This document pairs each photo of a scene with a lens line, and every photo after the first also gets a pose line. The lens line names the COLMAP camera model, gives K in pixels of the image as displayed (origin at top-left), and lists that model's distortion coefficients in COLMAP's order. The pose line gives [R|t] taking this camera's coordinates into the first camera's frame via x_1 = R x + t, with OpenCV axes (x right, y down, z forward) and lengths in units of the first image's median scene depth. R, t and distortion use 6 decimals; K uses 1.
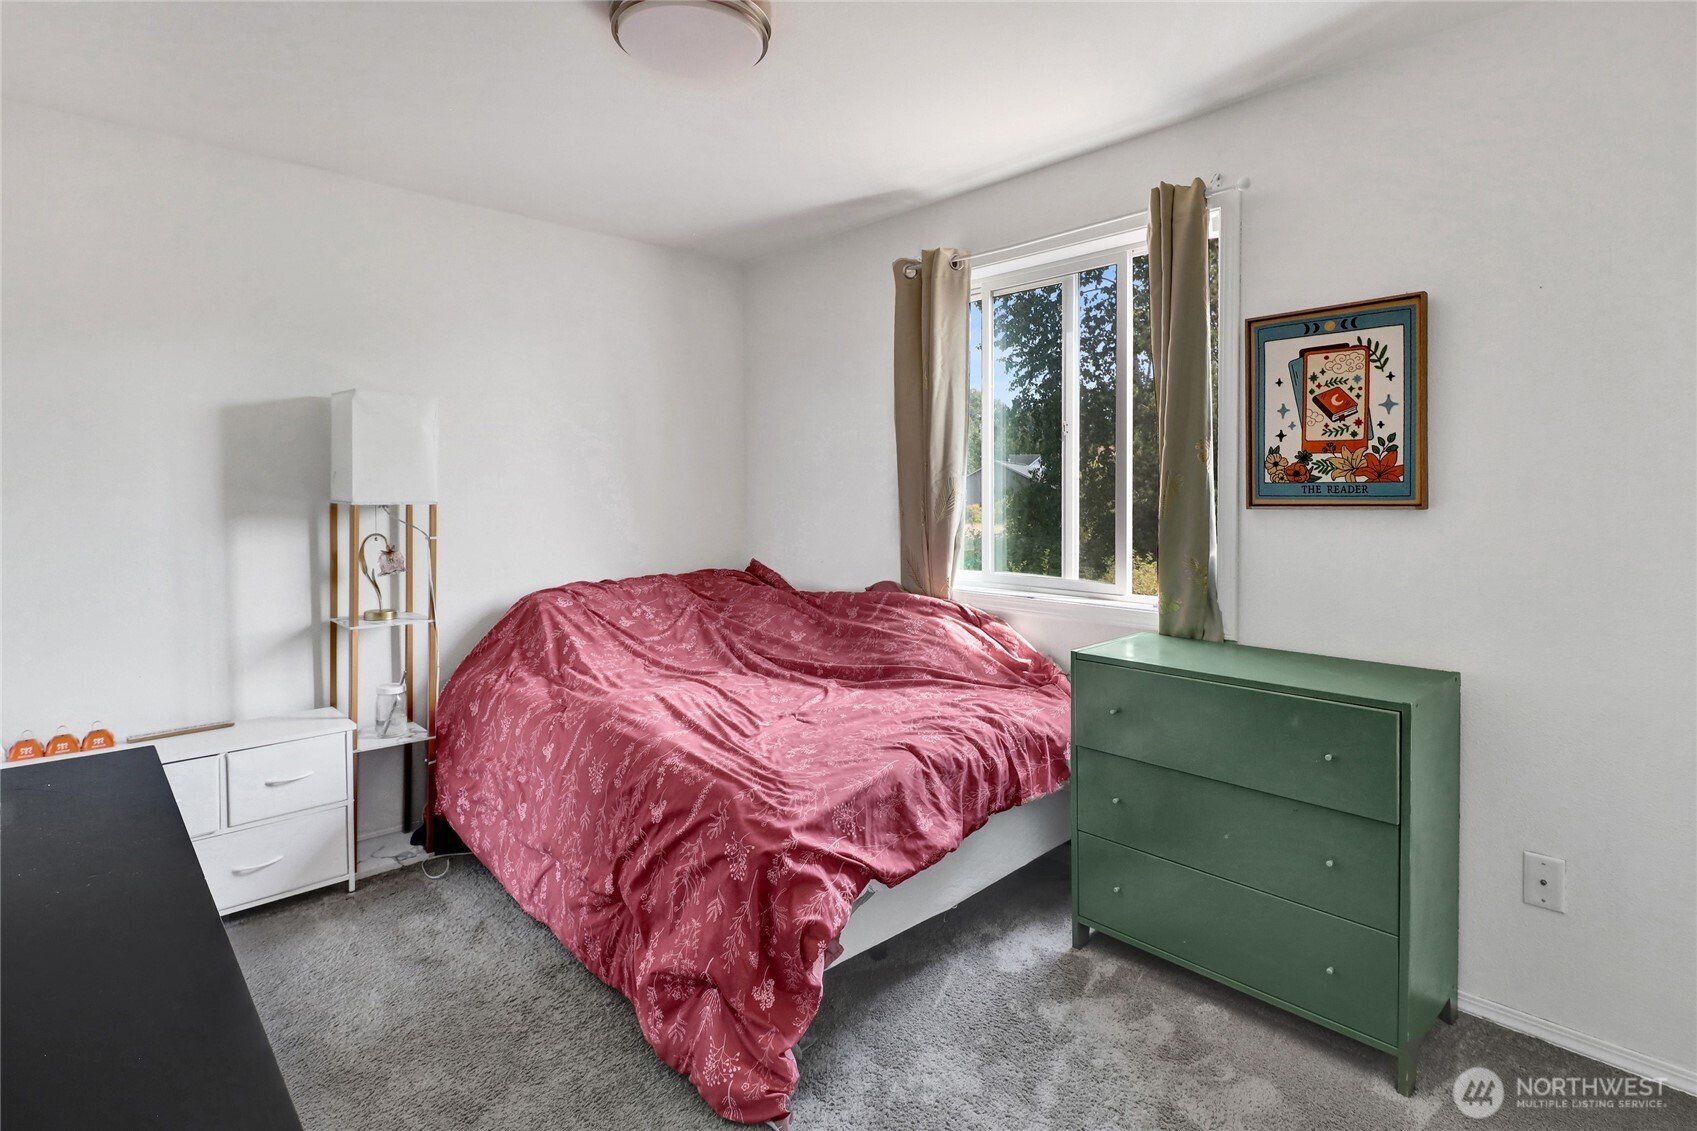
lens RADIAL K [[845.1, 0, 850.7], [0, 845.1, 511.3], [0, 0, 1]] dist [0.005823, -0.003962]
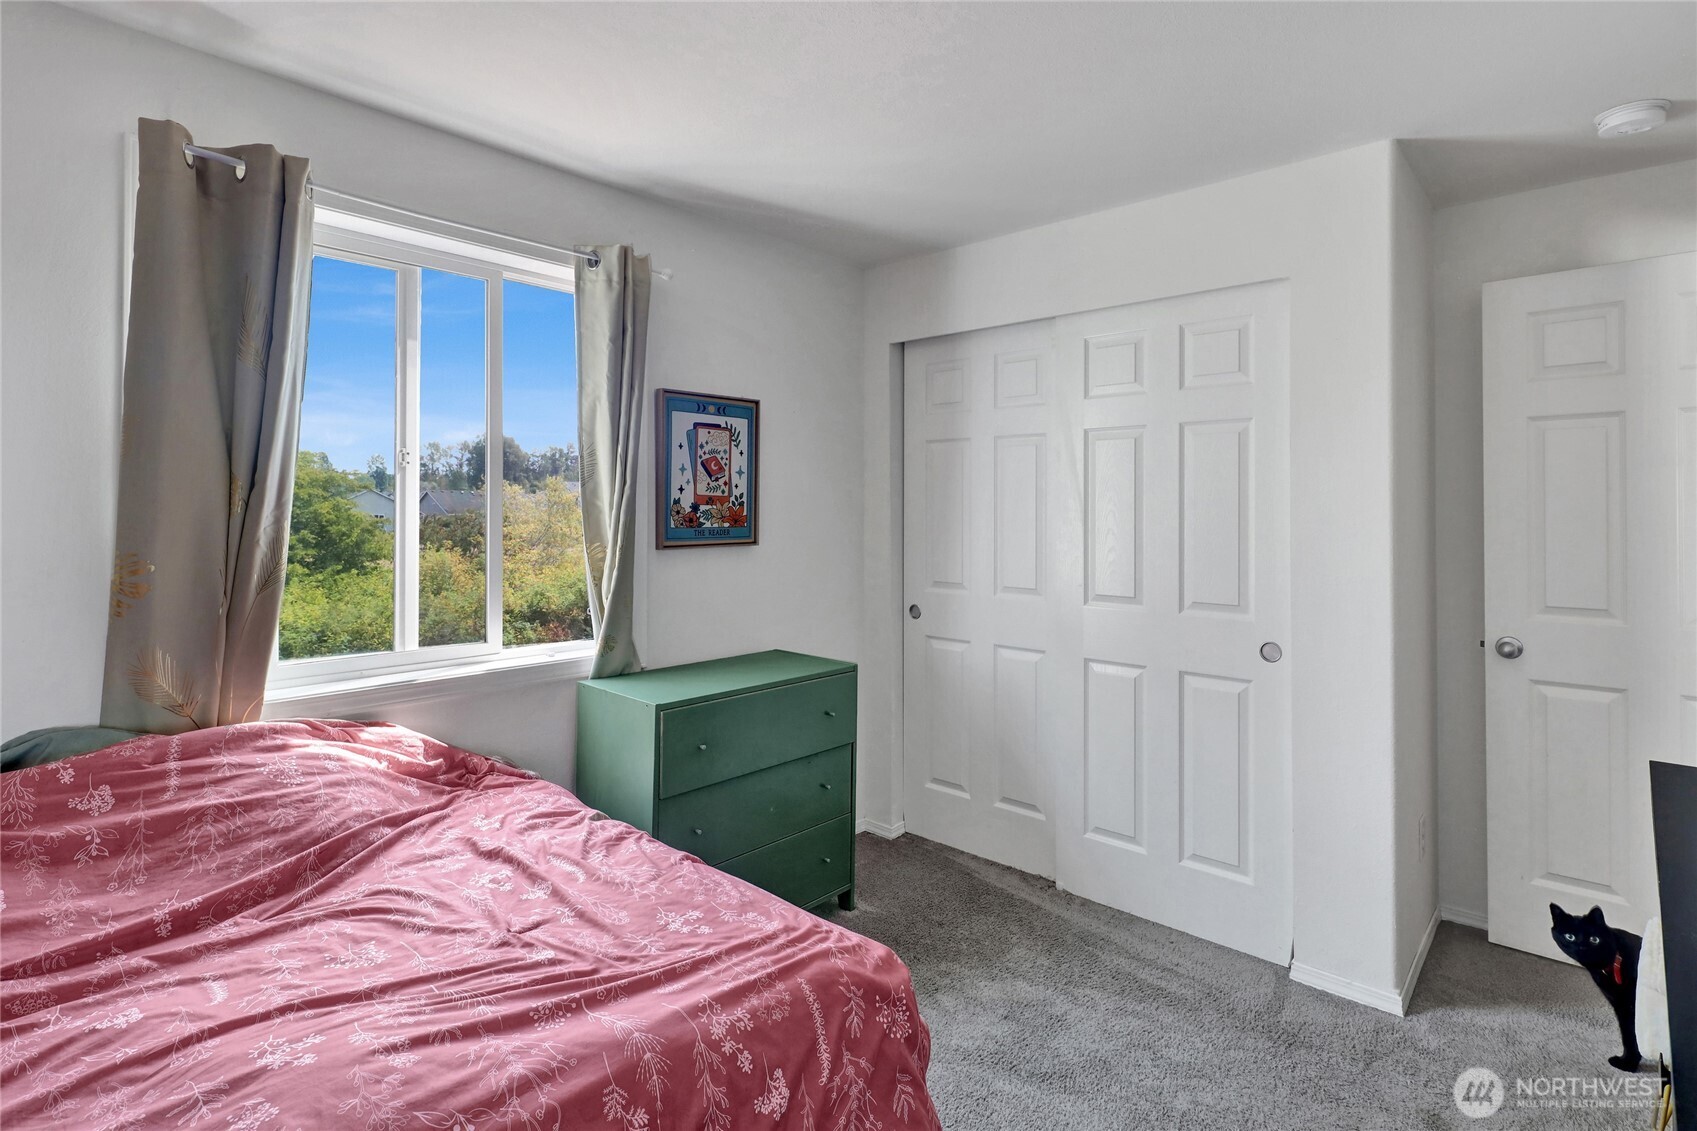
lens RADIAL K [[845.1, 0, 830.8], [0, 845.1, 503.2], [0, 0, 1]] dist [0.005823, -0.003962]
pose [[-0.069444, 0.011633, 0.997518, -0.762369], [0.021729, 0.999712, -0.010146, -0.054362], [-0.997349, 0.020970, -0.069677, 0.907802]]
